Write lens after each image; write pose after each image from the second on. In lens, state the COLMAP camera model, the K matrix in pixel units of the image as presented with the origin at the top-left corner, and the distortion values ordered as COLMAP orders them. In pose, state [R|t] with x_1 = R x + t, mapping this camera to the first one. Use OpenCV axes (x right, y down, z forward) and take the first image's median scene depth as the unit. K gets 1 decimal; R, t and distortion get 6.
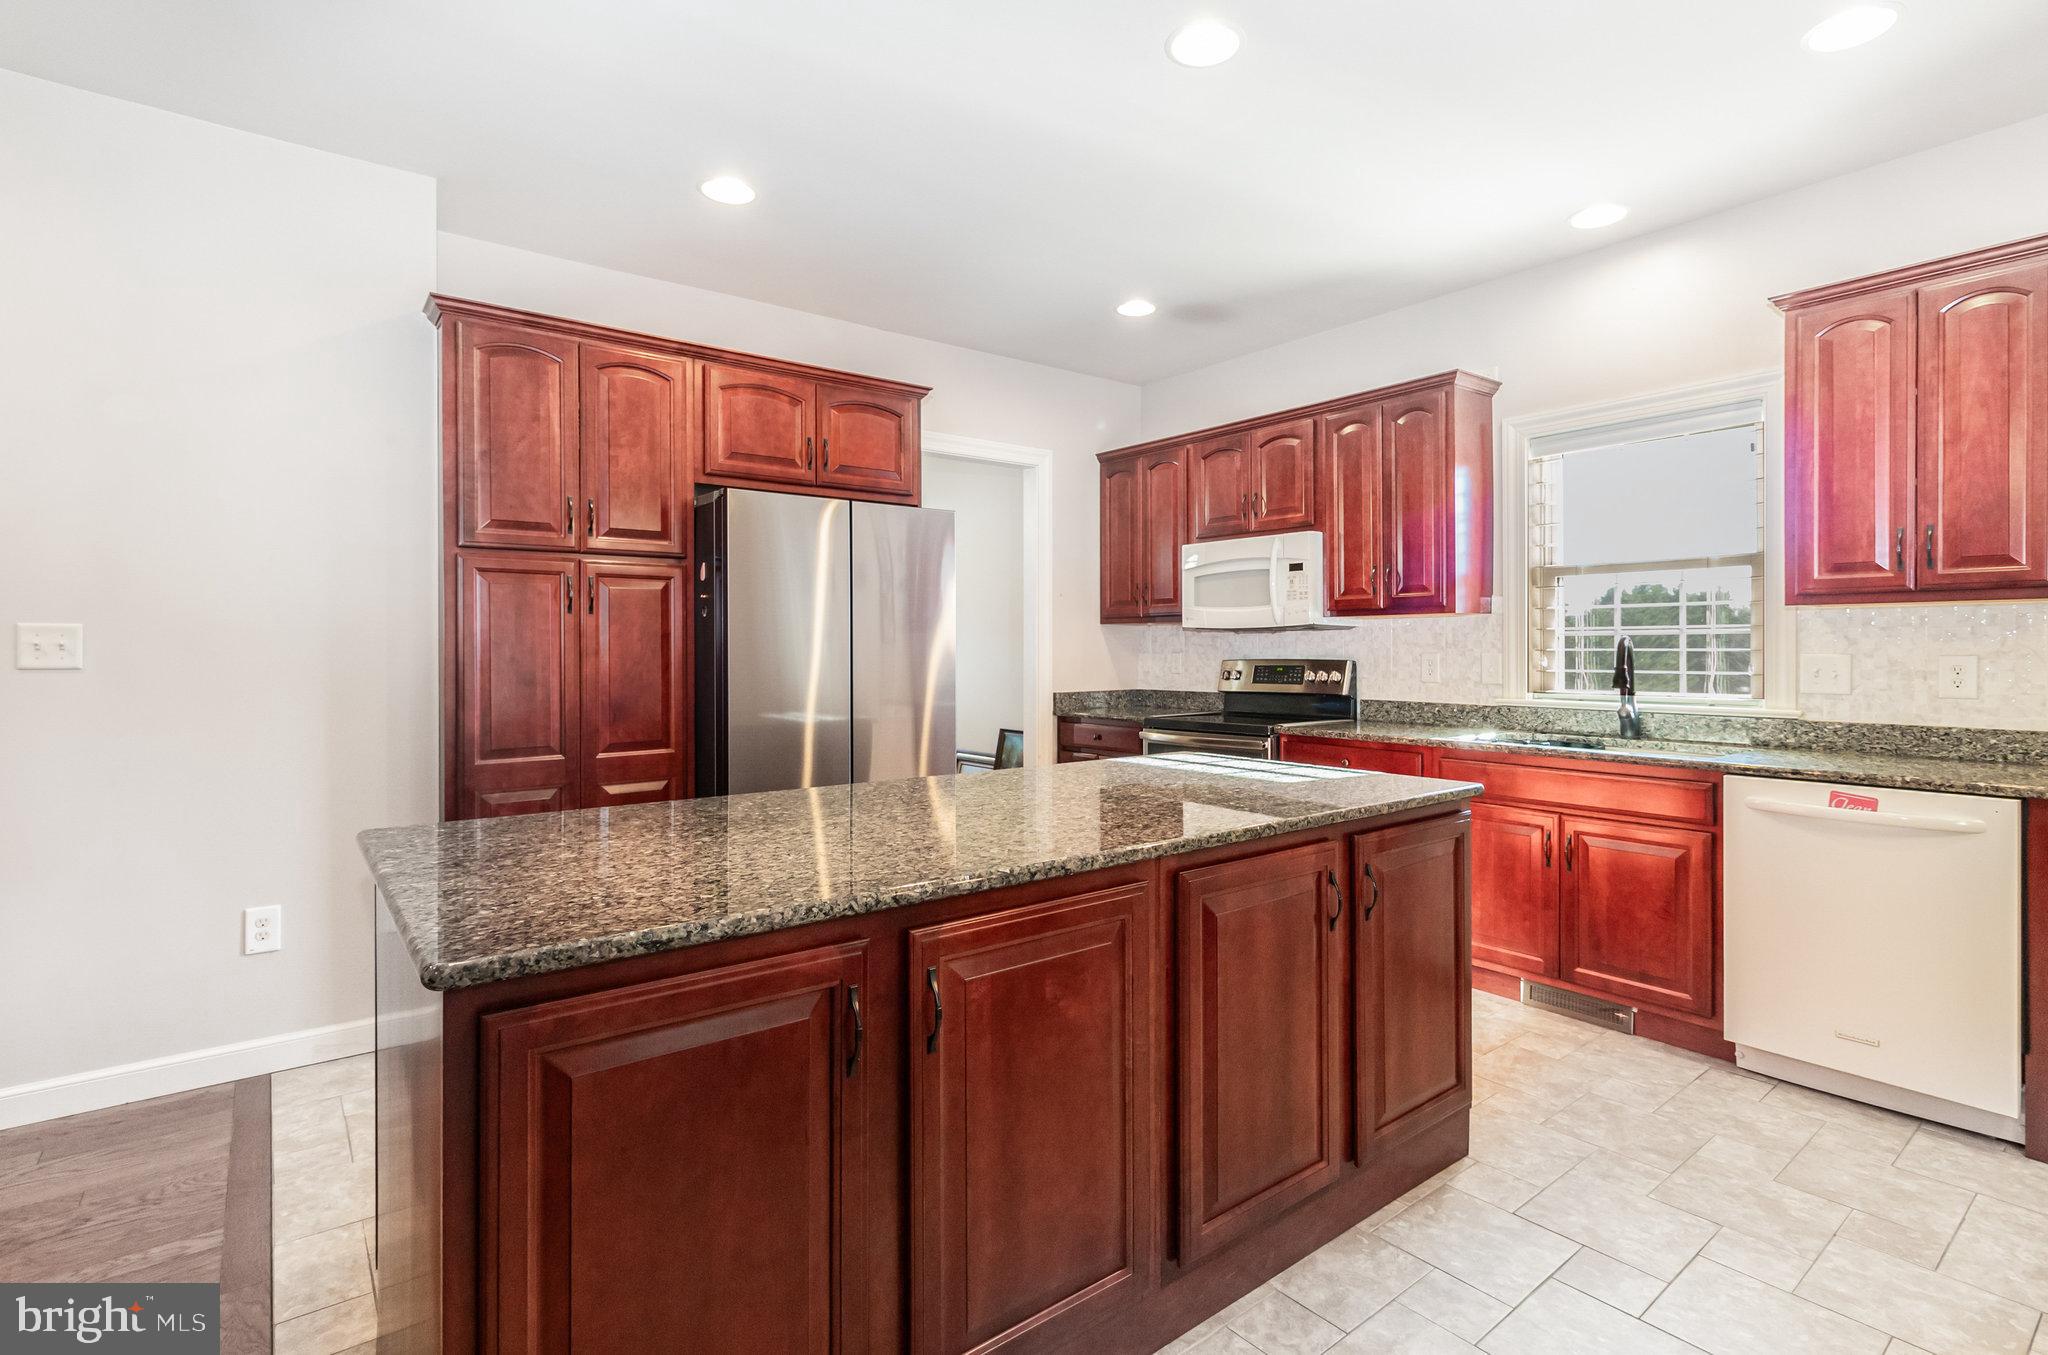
lens RADIAL K [[959.4, 0, 1020.2], [0, 959.4, 651.9], [0, 0, 1]] dist [-0.000281, -0.000013]
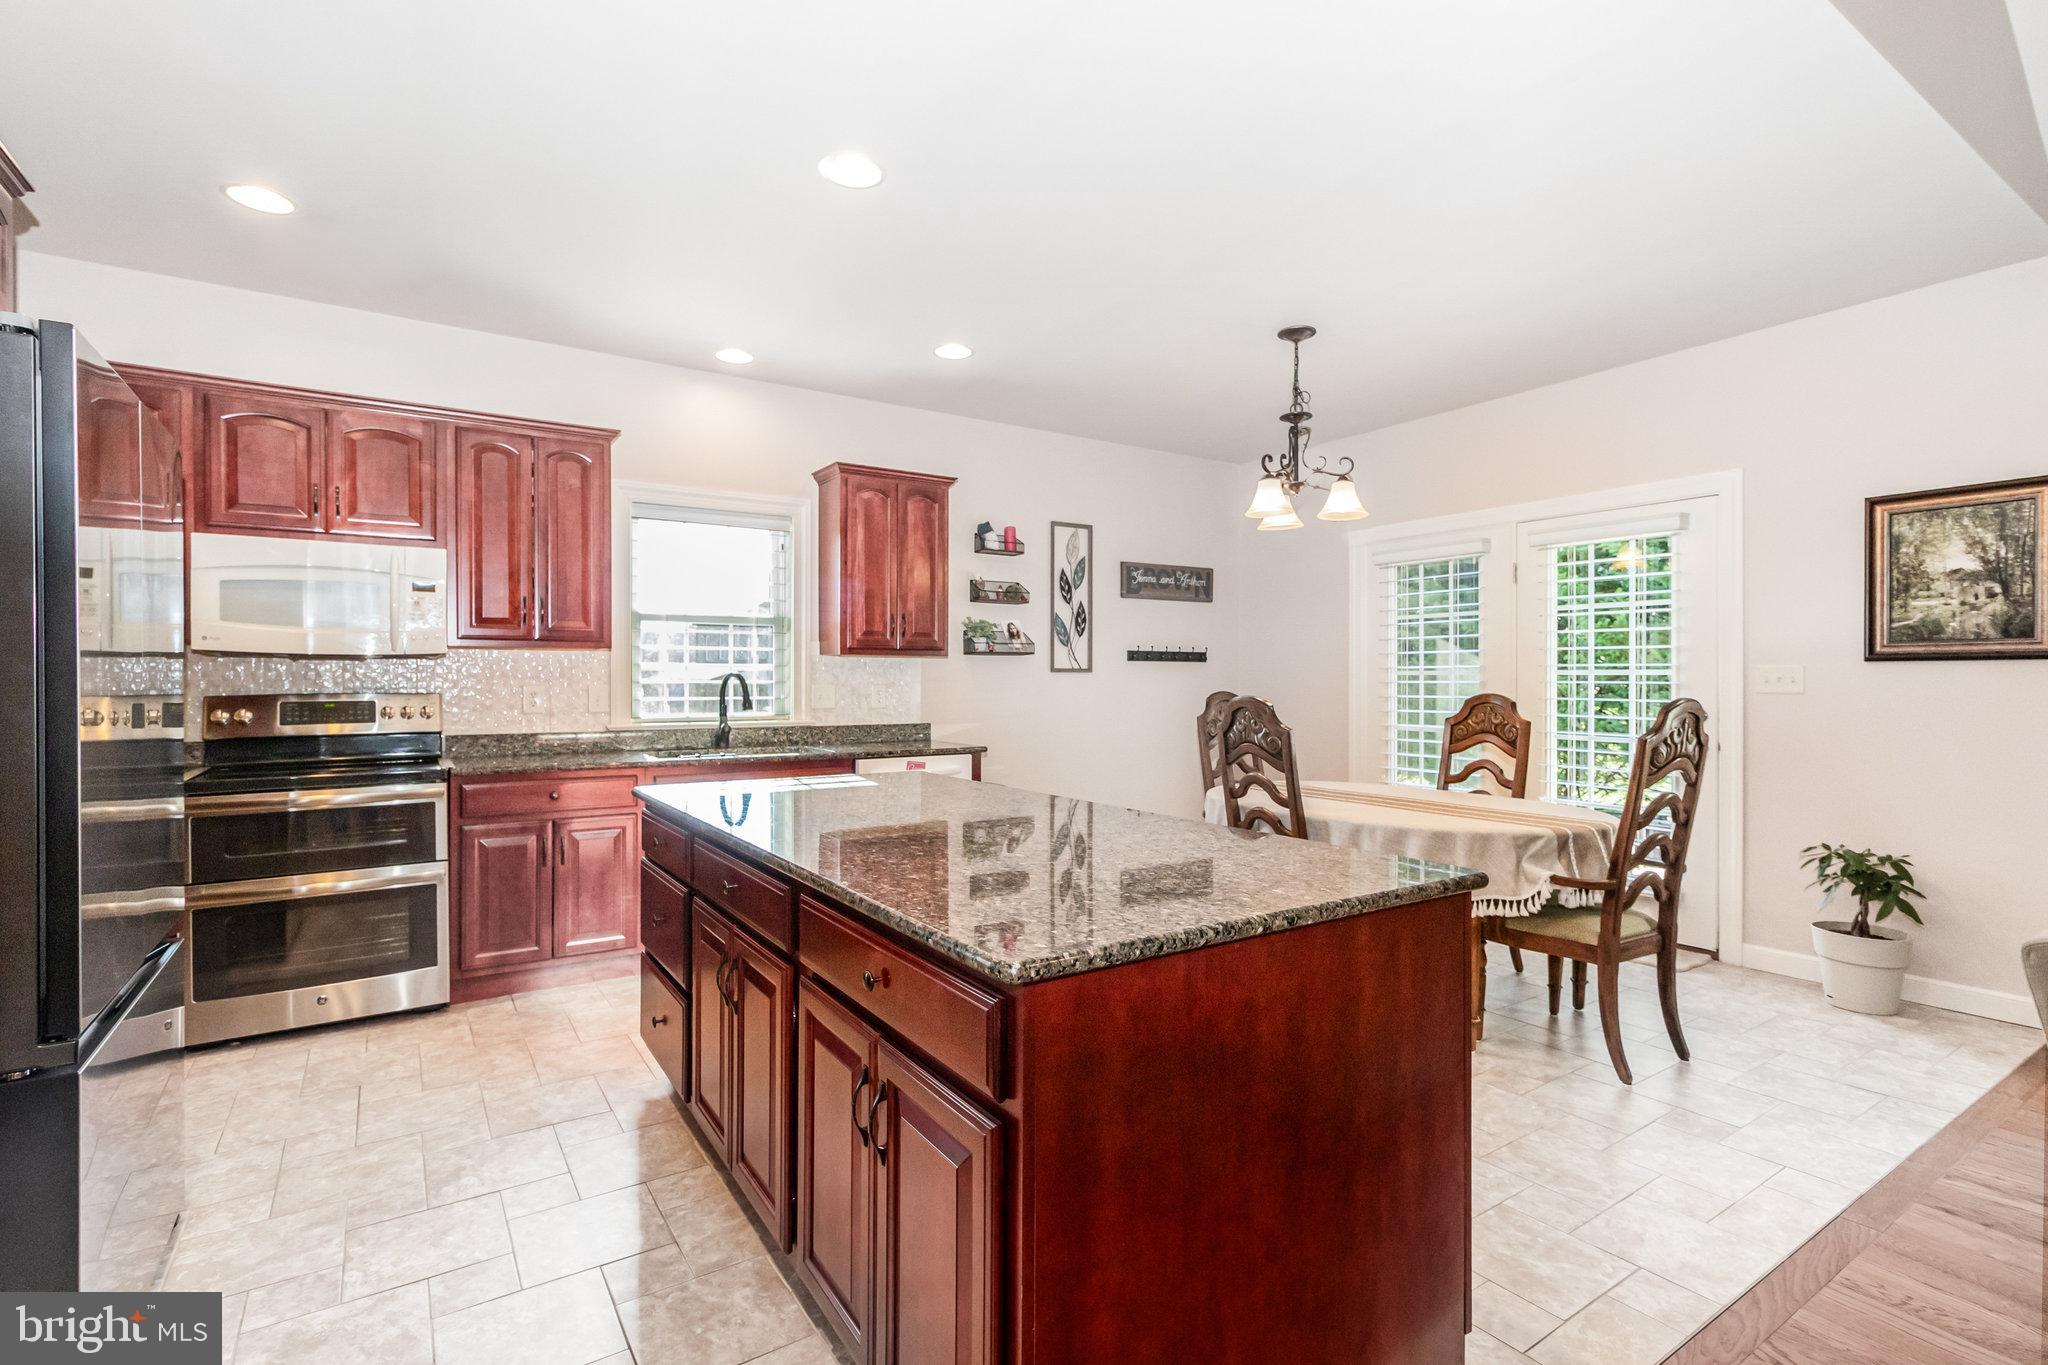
lens RADIAL K [[959.6, 0, 1024.0], [0, 959.6, 682.5], [0, 0, 1]] dist [0.001394, -0.000205]
pose [[0.076665, 0.001628, 0.997056, -0.815762], [0.003820, 0.999991, -0.001926, 0.003780], [-0.997050, 0.003957, 0.076658, 0.589118]]
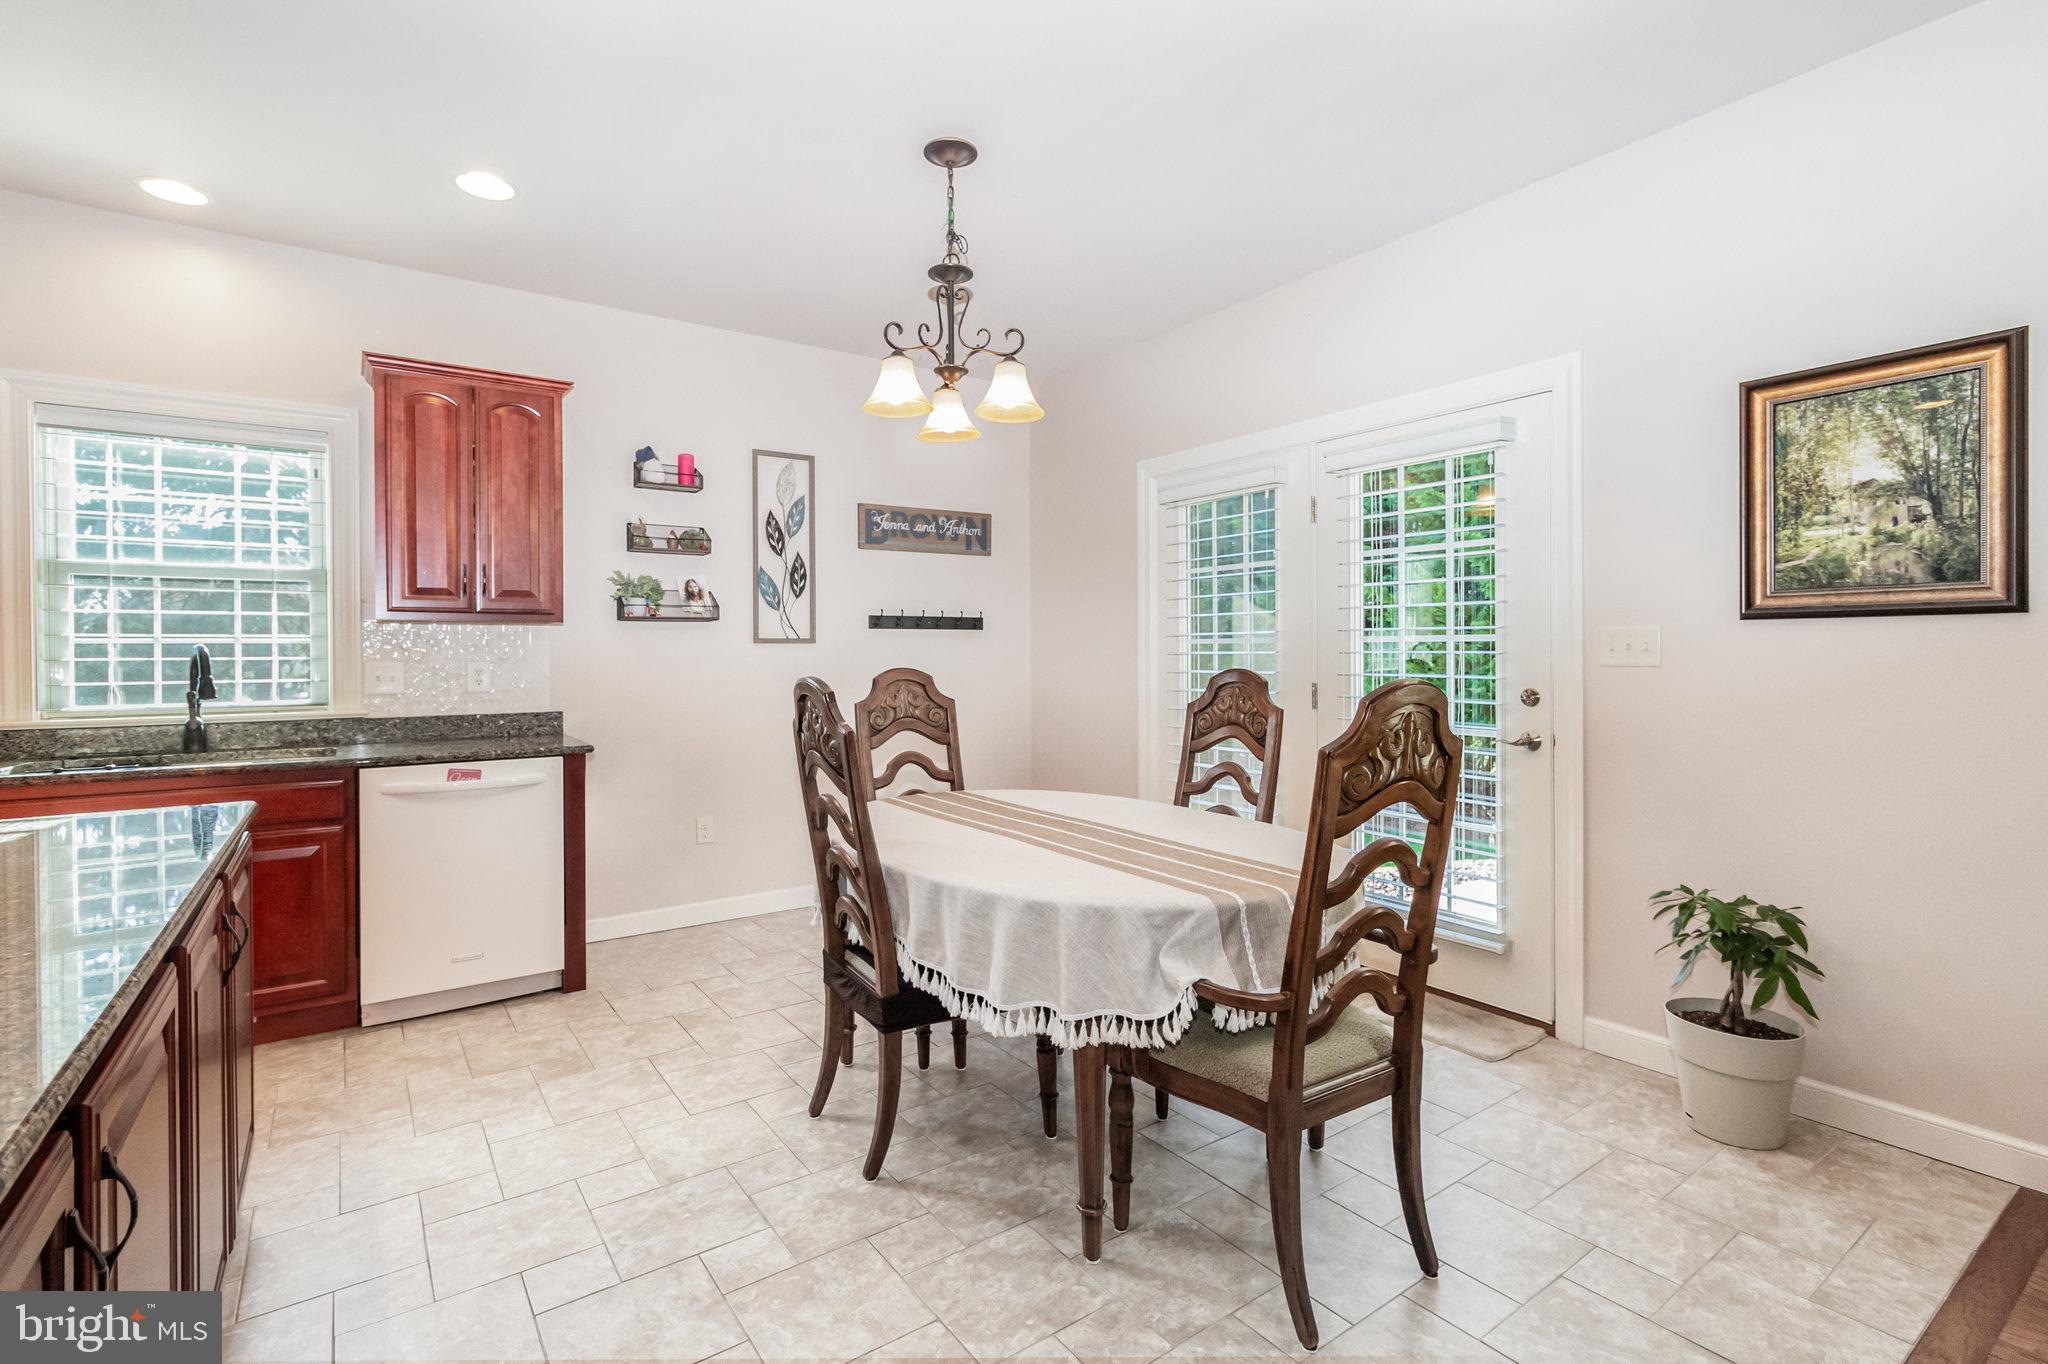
lens RADIAL K [[959.4, 0, 1020.2], [0, 959.4, 656.4], [0, 0, 1]] dist [-0.000281, -0.000013]
pose [[0.043899, -0.000718, 0.999036, -0.343777], [0.009956, 0.999950, 0.000282, 0.004153], [-0.998986, 0.009934, 0.043904, 0.175856]]
